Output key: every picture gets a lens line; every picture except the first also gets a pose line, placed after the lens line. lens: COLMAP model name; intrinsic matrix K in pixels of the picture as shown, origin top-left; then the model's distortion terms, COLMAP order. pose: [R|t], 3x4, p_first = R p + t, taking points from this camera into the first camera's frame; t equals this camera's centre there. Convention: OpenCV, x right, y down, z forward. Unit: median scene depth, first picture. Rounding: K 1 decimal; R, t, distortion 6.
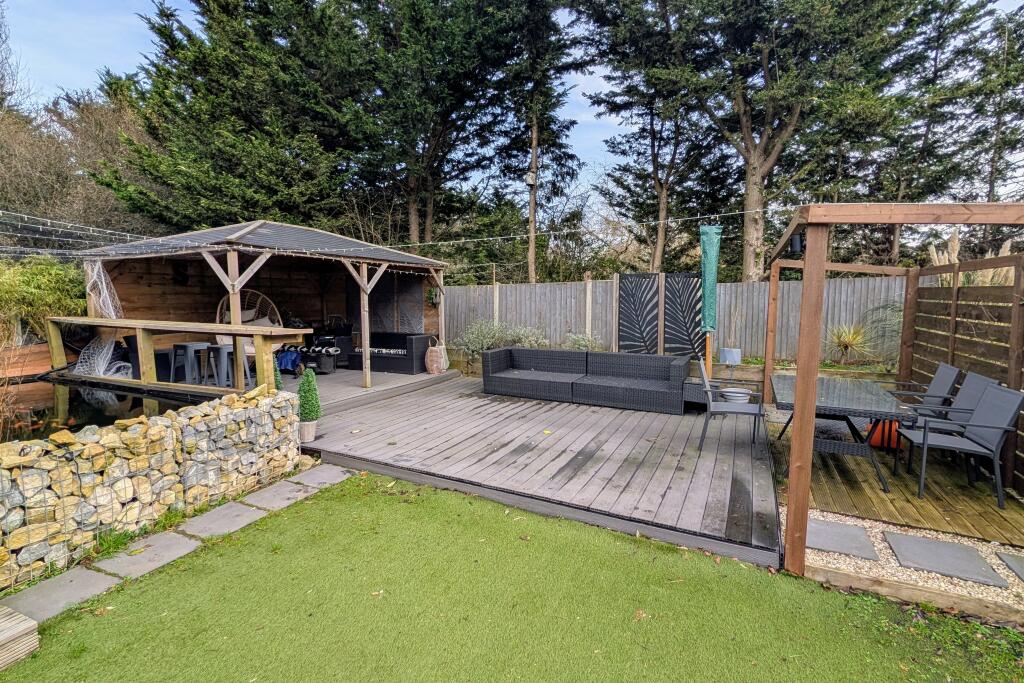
lens RADIAL K [[468.5, 0, 512.0], [0, 468.5, 341.5], [0, 0, 1]] dist [-0.002289, 0.000113]
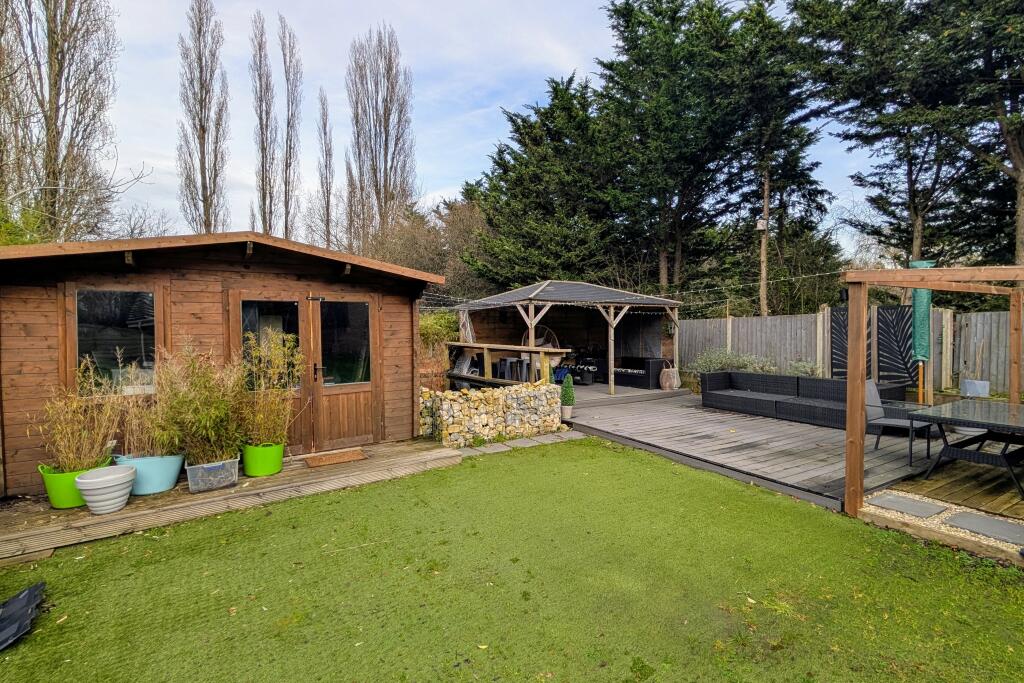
lens RADIAL K [[420.0, 0, 494.7], [0, 420.0, 341.3], [0, 0, 1]] dist [-0.000218, -0.000015]
pose [[0.812453, 0.008710, -0.582961, 0.134567], [-0.047076, 0.997604, -0.050704, 0.020023], [0.581123, 0.068639, 0.810916, -0.224136]]
